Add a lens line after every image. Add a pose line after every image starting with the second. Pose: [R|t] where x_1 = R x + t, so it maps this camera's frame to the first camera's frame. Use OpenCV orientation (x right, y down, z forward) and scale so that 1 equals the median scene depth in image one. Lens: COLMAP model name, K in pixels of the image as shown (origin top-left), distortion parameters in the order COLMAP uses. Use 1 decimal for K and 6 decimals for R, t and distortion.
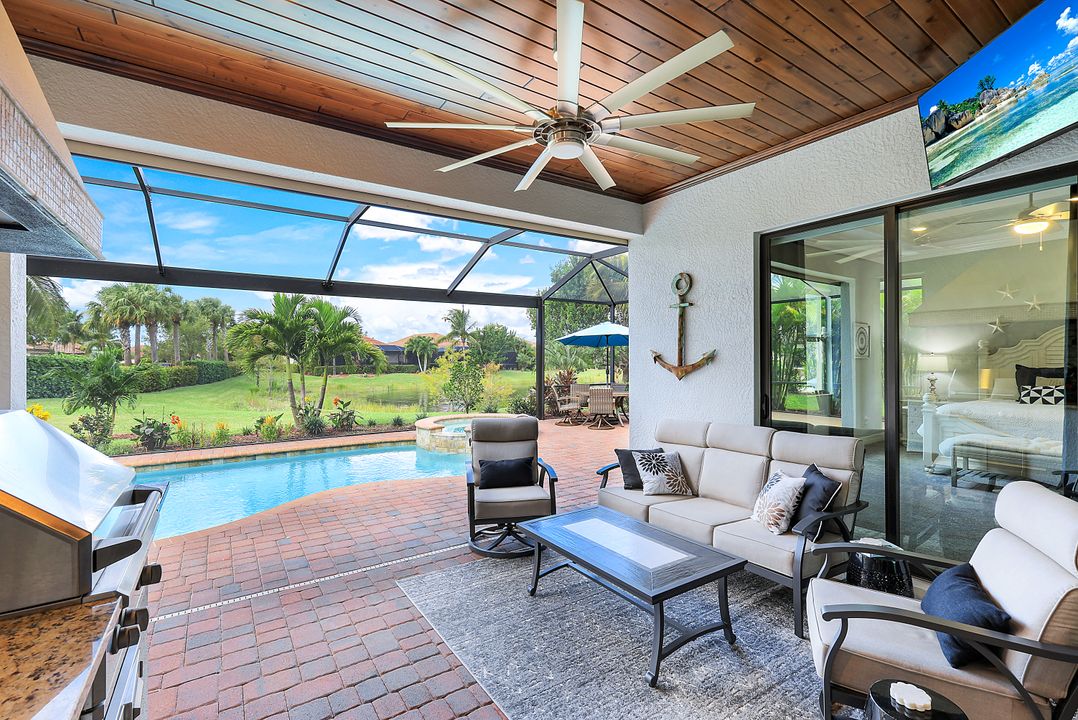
lens RADIAL K [[476.7, 0, 544.8], [0, 476.7, 360.3], [0, 0, 1]] dist [0.005471, 0.000380]
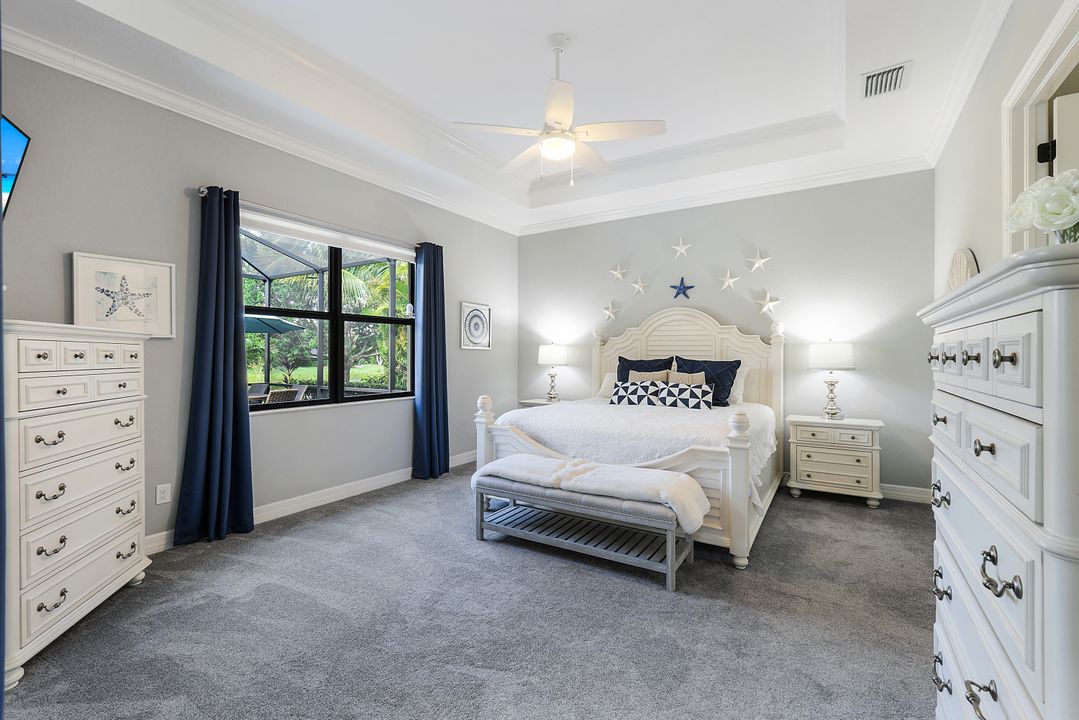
lens RADIAL K [[472.5, 0, 537.5], [0, 472.5, 352.8], [0, 0, 1]] dist [0.001548, 0.001436]
pose [[0.923148, 0.006275, 0.384393, 0.523640], [-0.002497, 0.999944, -0.010328, 0.010836], [-0.384436, 0.008574, 0.923112, 0.285859]]
